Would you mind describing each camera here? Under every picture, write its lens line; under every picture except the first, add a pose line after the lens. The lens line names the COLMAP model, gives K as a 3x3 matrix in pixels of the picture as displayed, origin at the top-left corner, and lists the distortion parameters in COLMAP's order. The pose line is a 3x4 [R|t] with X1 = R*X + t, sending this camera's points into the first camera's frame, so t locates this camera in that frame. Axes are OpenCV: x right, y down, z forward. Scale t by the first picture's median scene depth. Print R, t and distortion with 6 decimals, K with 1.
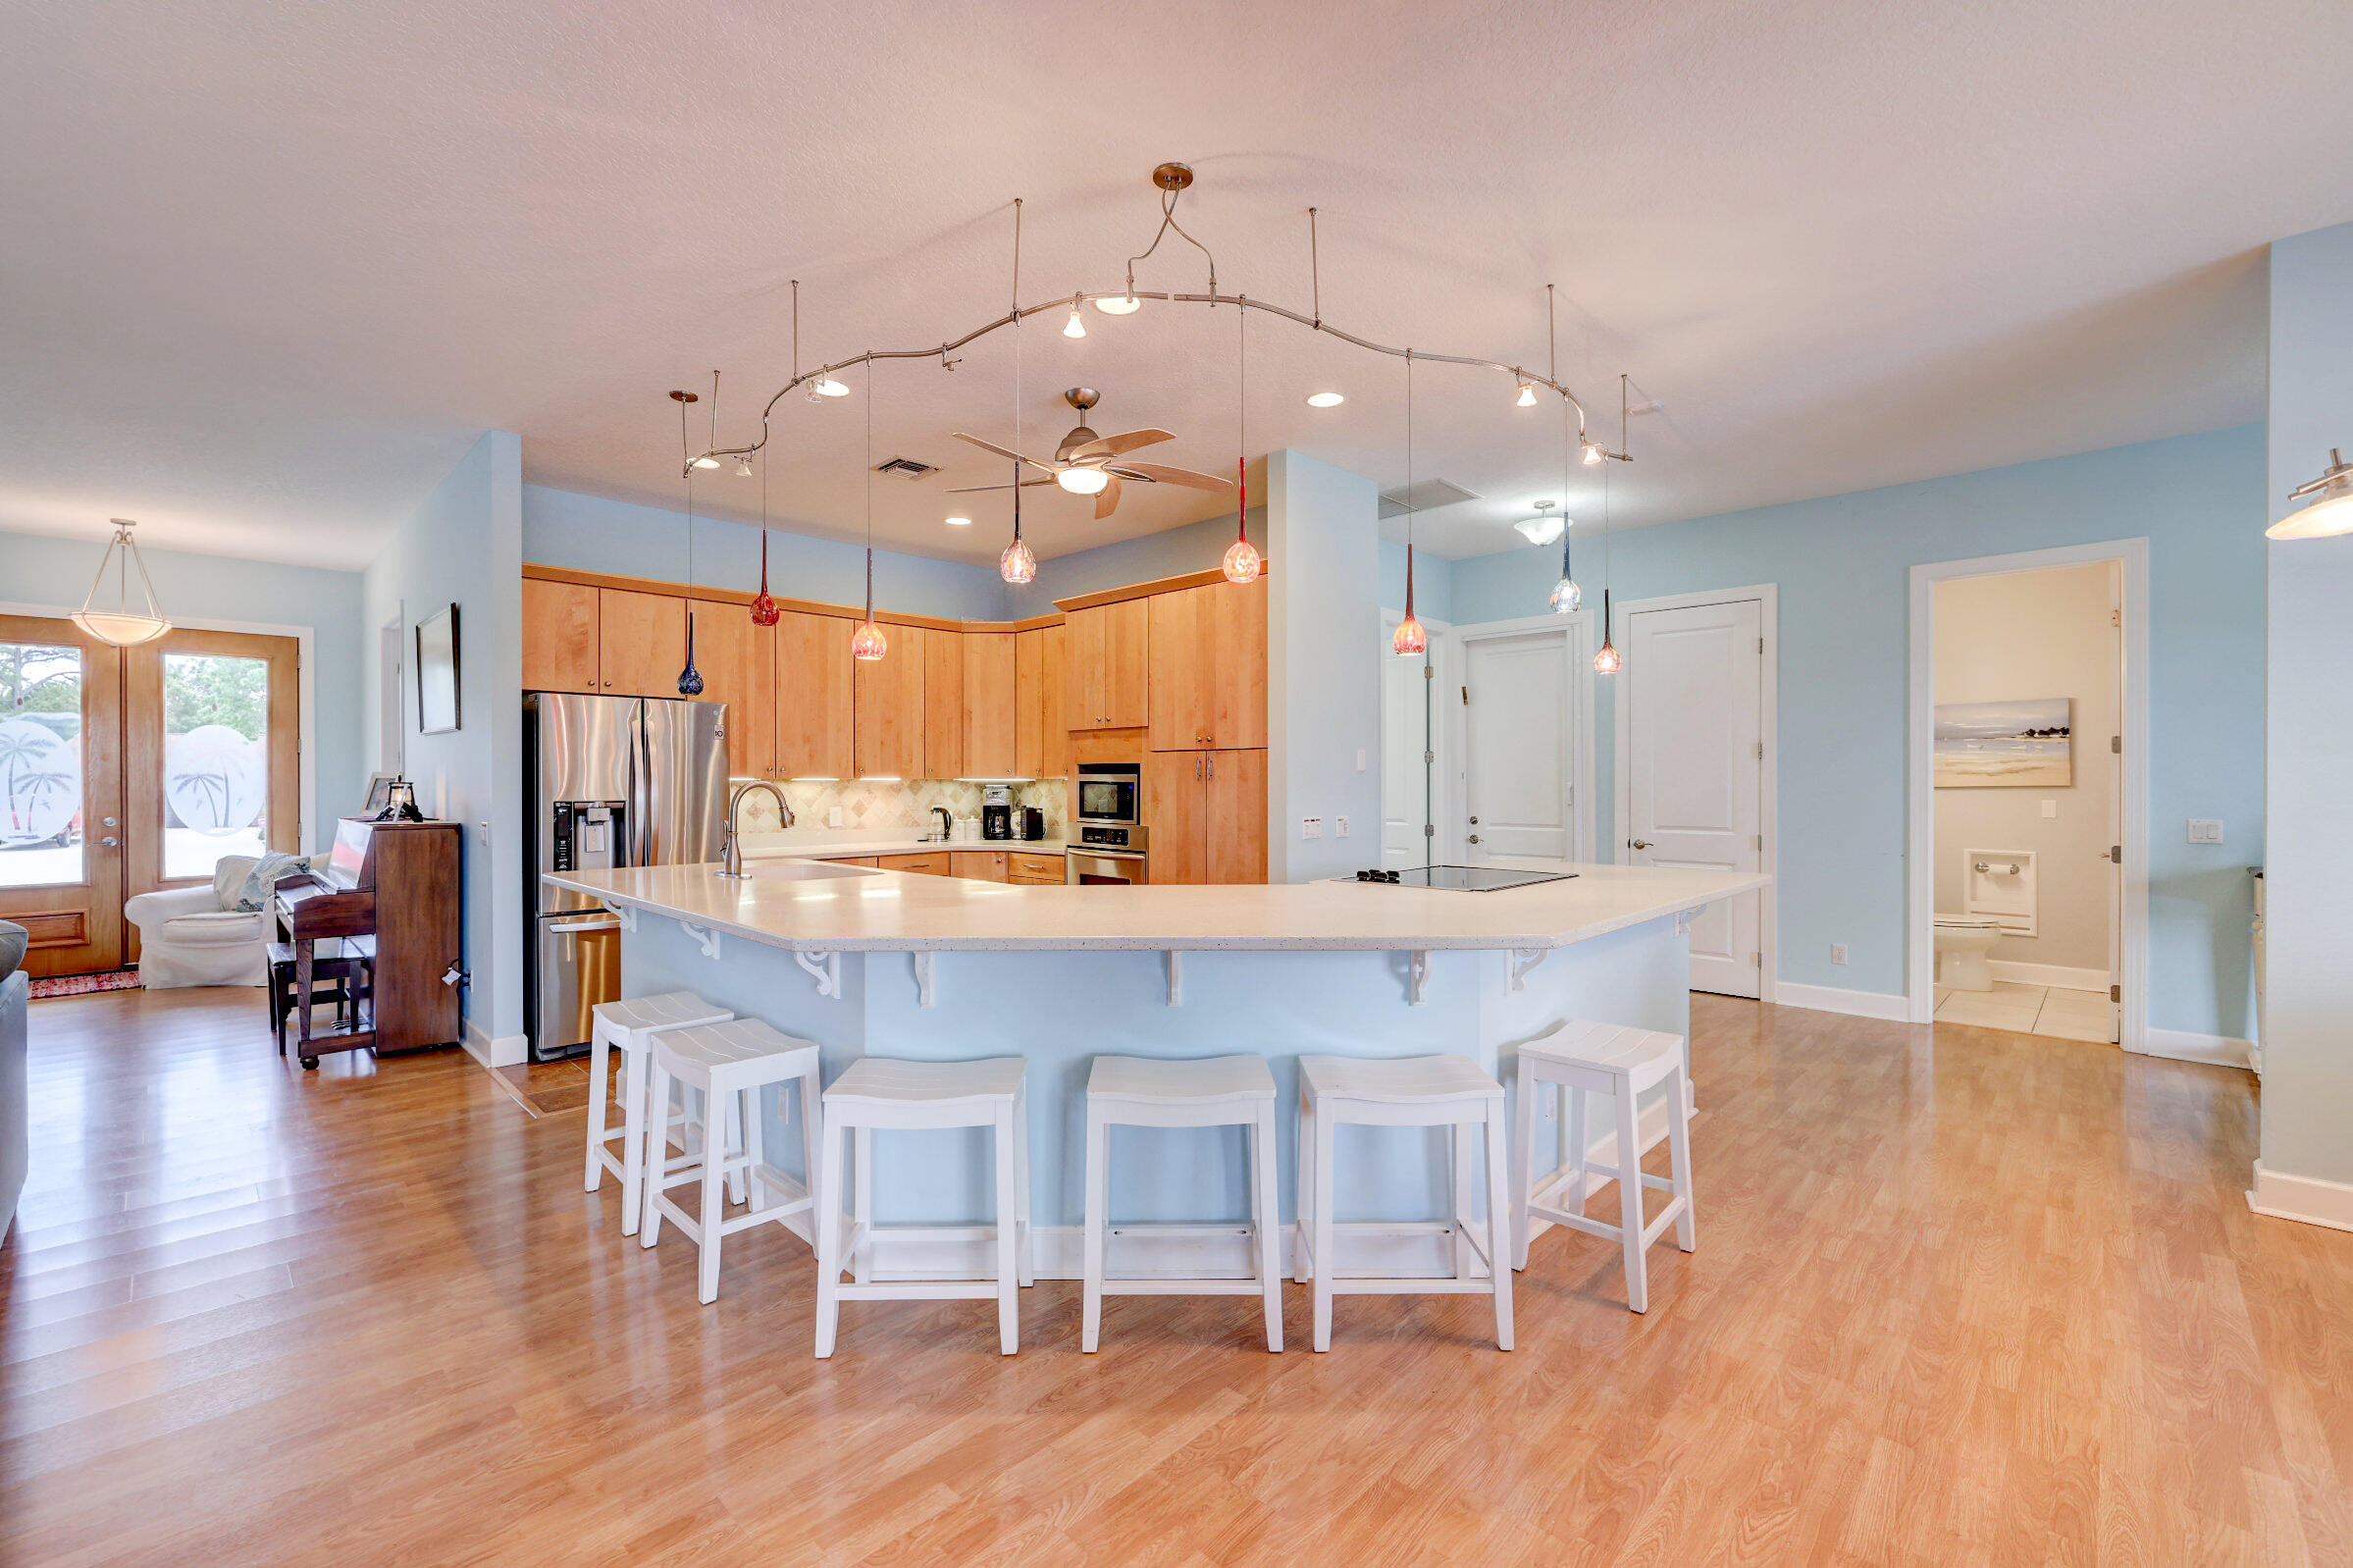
lens RADIAL K [[978.9, 0, 1164.0], [0, 978.9, 783.9], [0, 0, 1]] dist [-0.001943, -0.000166]
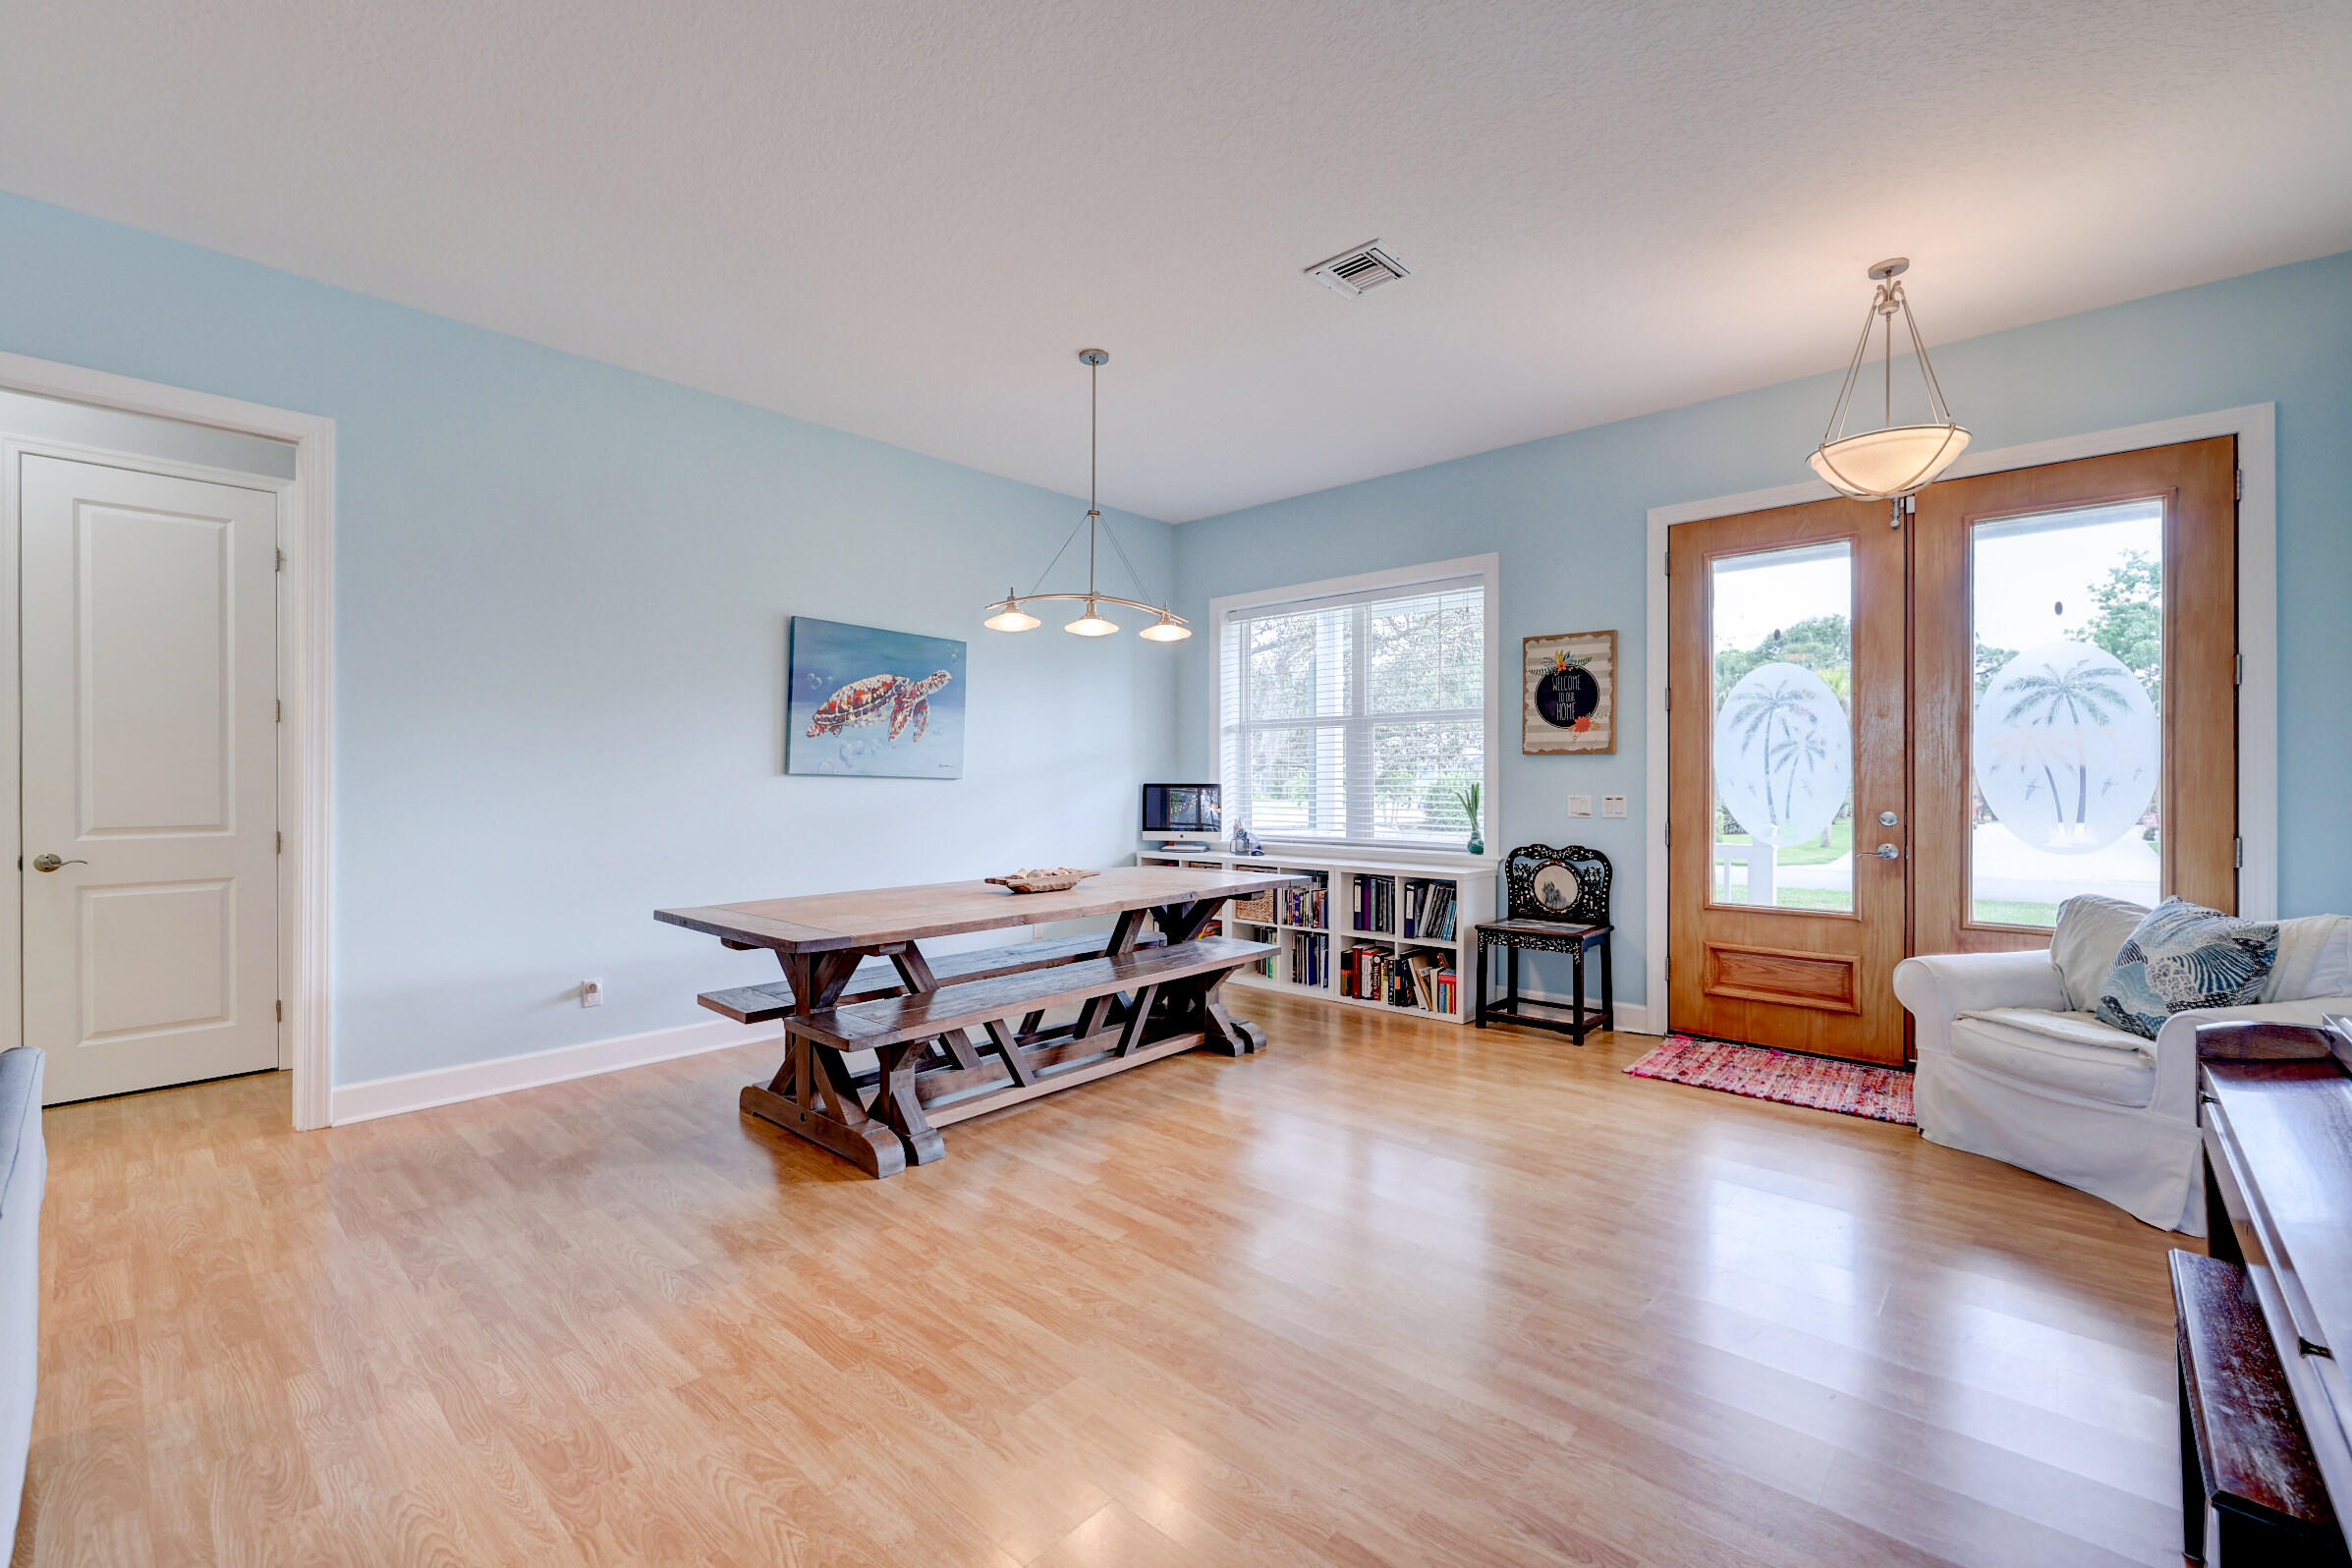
lens RADIAL K [[978.5, 0, 1162.1], [0, 978.5, 777.8], [0, 0, 1]] dist [-0.001943, -0.000166]
pose [[0.037221, 0.001360, -0.999306, -0.543079], [-0.002777, 0.999995, 0.001258, 0.015563], [0.999303, 0.002728, 0.037225, 0.583021]]
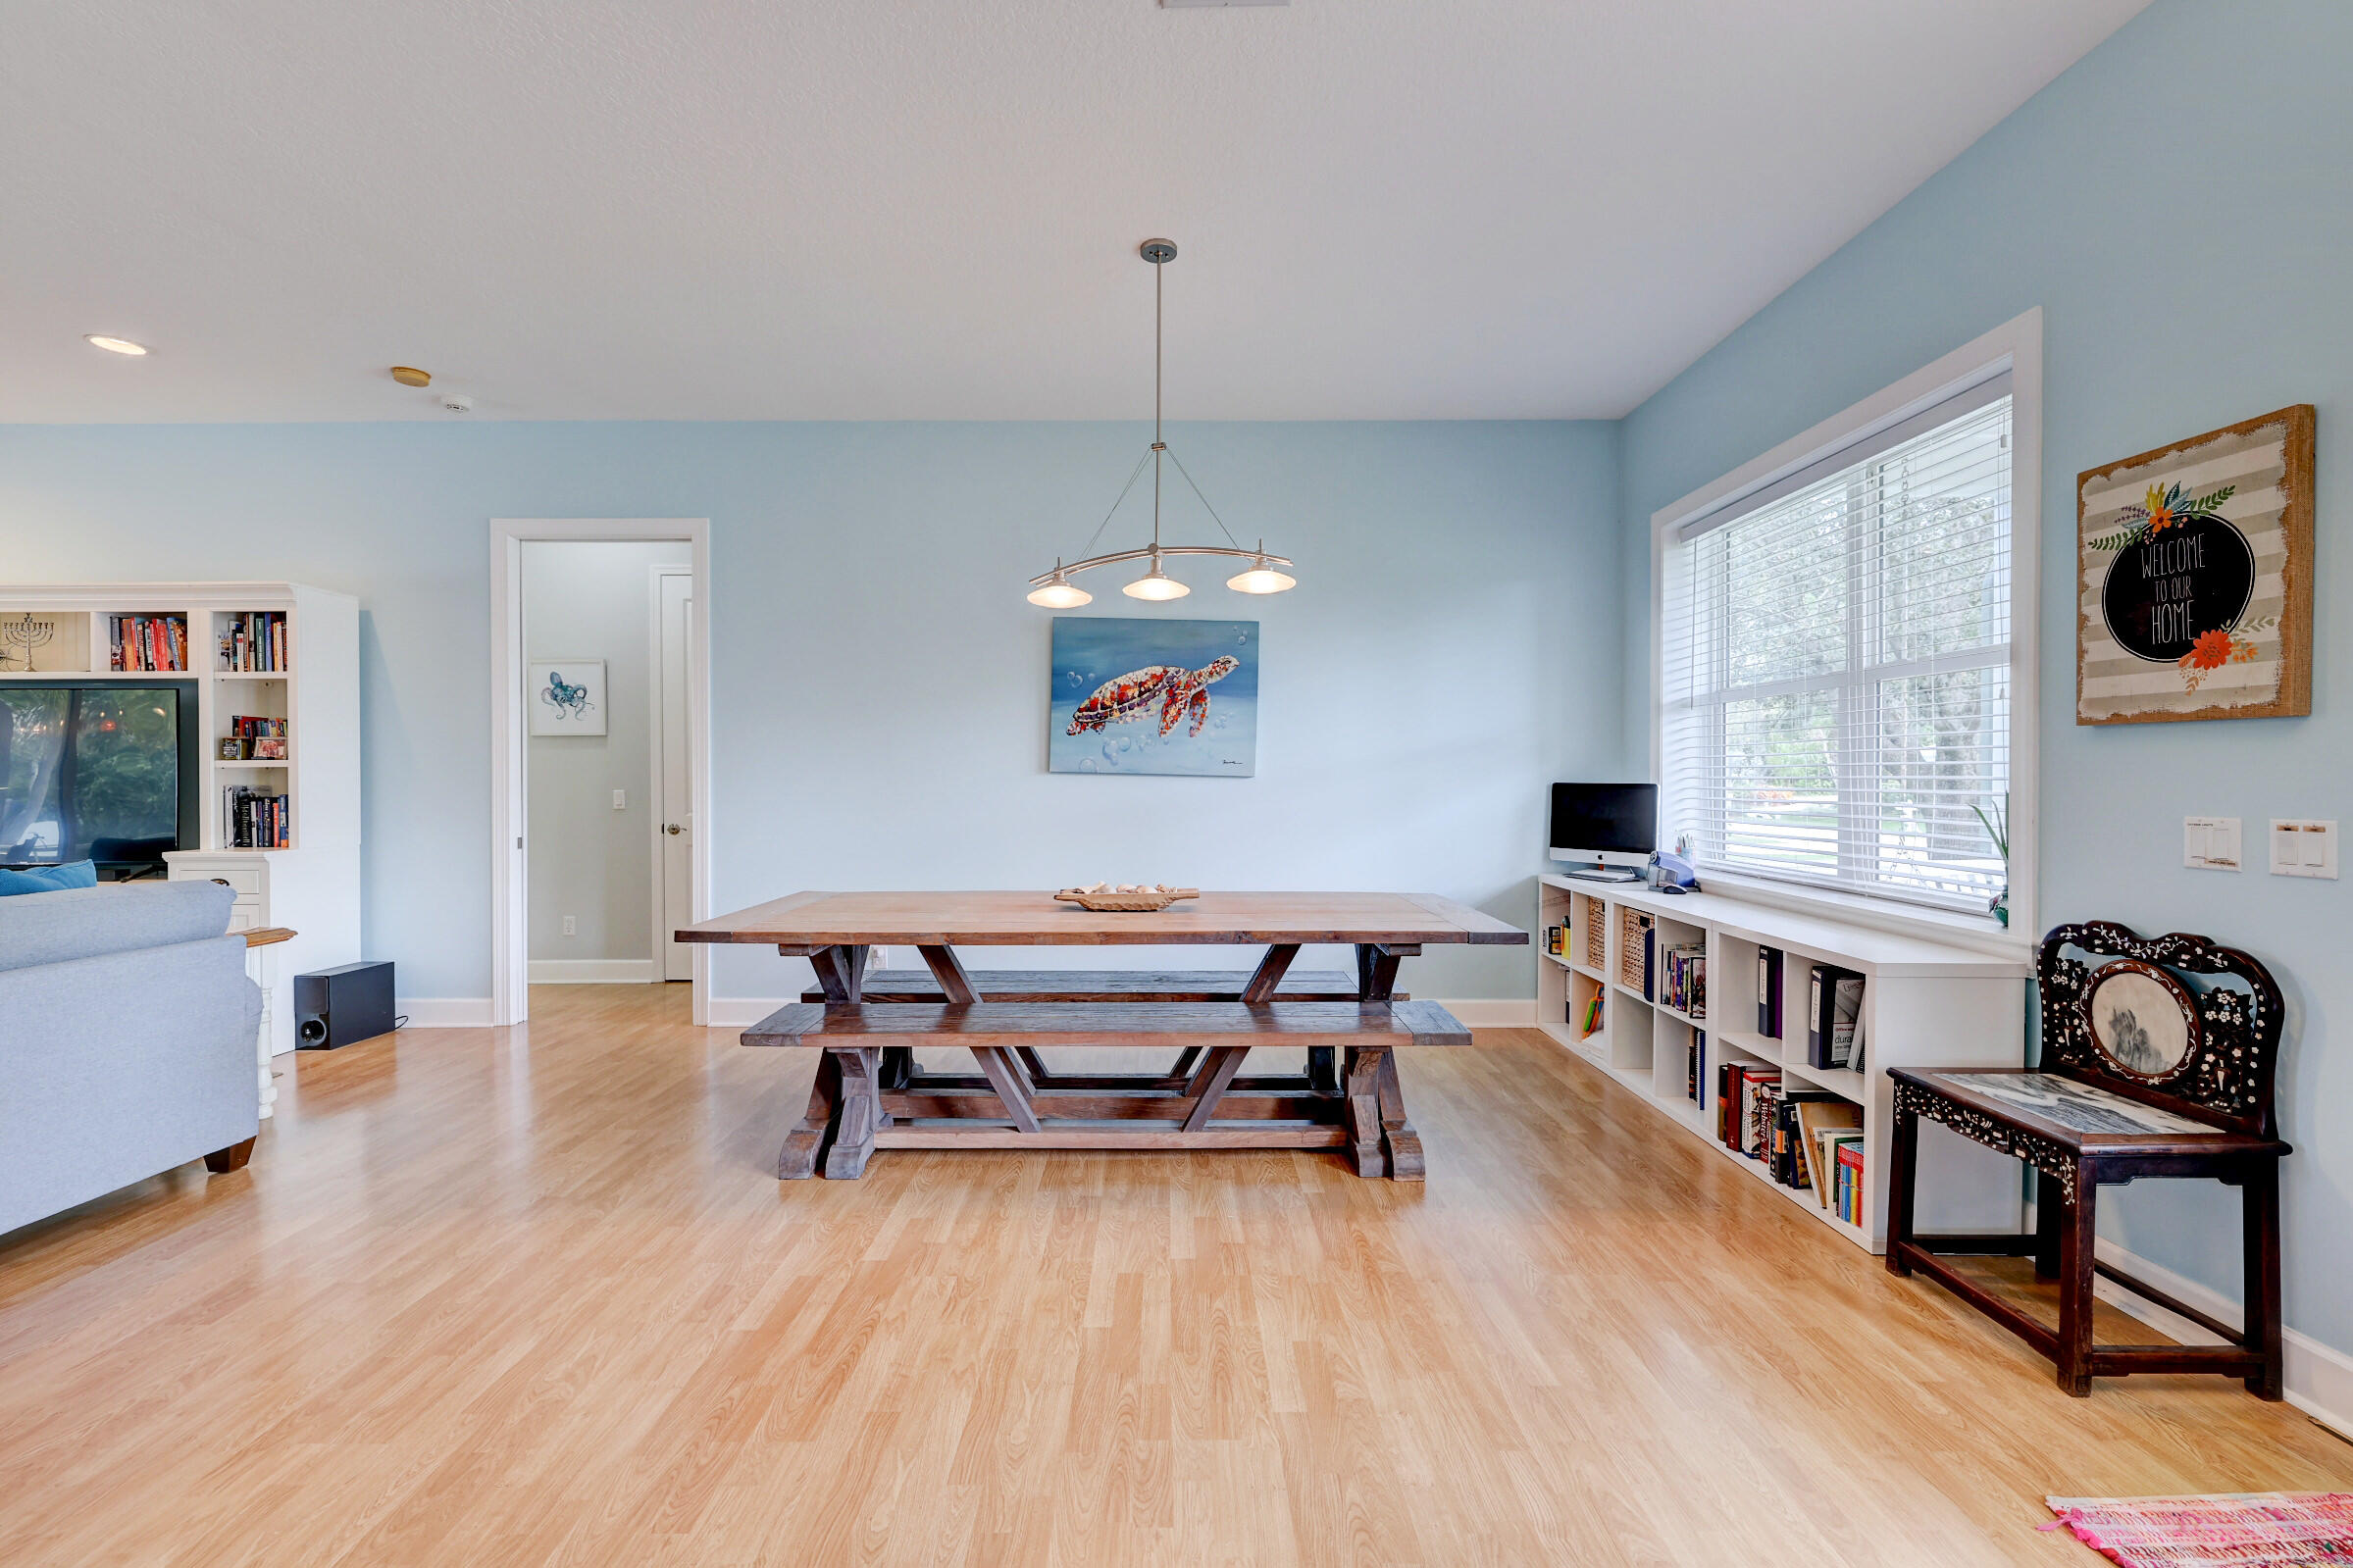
lens RADIAL K [[978.8, 0, 1165.0], [0, 978.8, 781.7], [0, 0, 1]] dist [-0.001943, -0.000166]
pose [[-0.712785, 0.007283, -0.701345, -0.835541], [0.000210, 0.999948, 0.010170, 0.014165], [0.701383, 0.007102, -0.712750, 0.944204]]
